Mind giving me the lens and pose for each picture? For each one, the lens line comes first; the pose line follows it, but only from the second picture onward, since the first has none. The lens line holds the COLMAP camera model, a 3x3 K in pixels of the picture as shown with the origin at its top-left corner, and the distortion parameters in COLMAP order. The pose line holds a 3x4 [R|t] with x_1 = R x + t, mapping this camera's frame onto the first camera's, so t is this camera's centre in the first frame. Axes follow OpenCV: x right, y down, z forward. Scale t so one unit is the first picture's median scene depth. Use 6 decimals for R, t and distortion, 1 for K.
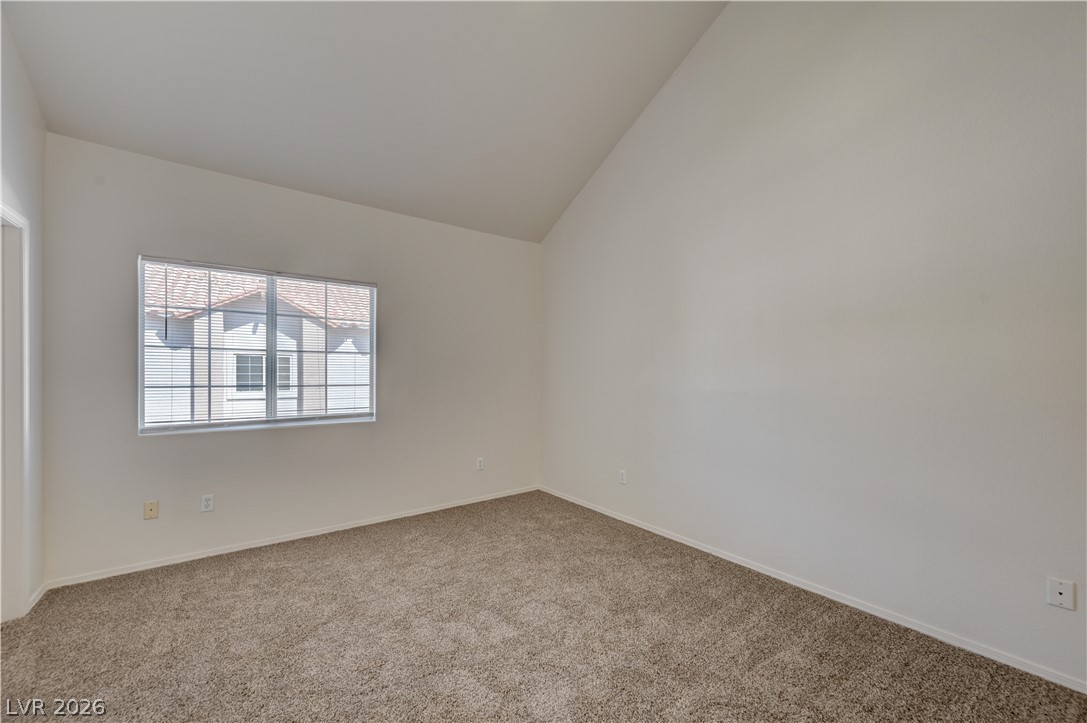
lens RADIAL K [[430.0, 0, 547.9], [0, 430.0, 371.1], [0, 0, 1]] dist [0.000836, 0.000029]
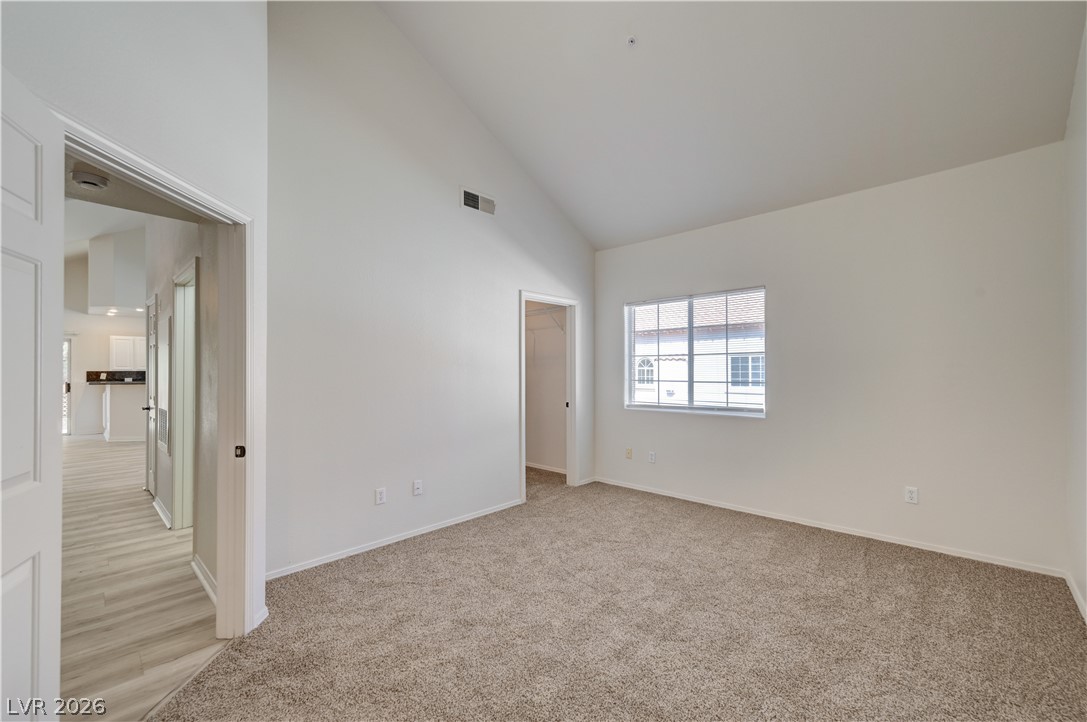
lens RADIAL K [[441.4, 0, 548.4], [0, 441.4, 361.6], [0, 0, 1]] dist [0.001051, -0.000168]
pose [[0.159924, -0.026174, -0.986782, 0.681461], [0.007309, 0.999652, -0.025331, 0.005271], [0.987102, -0.003161, 0.160059, 0.380226]]
